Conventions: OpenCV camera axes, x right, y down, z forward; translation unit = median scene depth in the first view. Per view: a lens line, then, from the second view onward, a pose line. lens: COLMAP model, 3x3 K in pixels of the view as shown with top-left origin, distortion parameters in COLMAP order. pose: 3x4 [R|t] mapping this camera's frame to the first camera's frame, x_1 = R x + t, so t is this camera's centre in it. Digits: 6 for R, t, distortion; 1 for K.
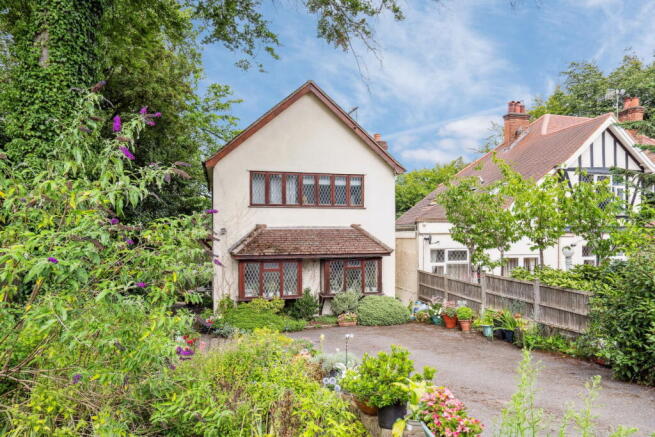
lens RADIAL K [[415.1, 0, 327.5], [0, 415.1, 218.0], [0, 0, 1]] dist [-0.004549, -0.000403]
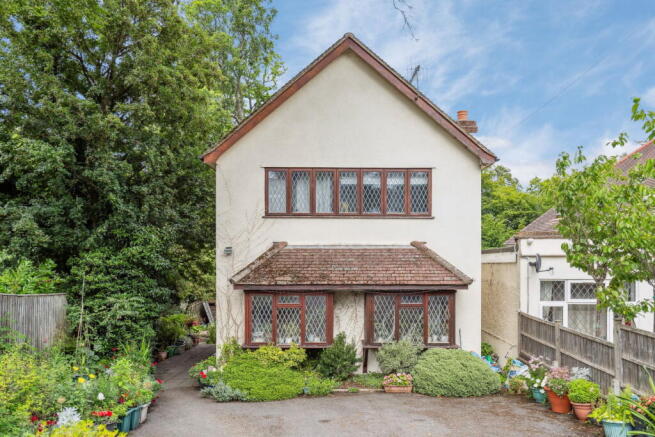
lens RADIAL K [[490.9, 0, 325.1], [0, 490.9, 242.7], [0, 0, 1]] dist [0.023917, 0.006564]
pose [[0.971544, -0.001809, -0.236851, 0.115383], [0.003060, 0.999983, 0.004918, 0.013332], [0.236839, -0.005502, 0.971533, 0.191371]]
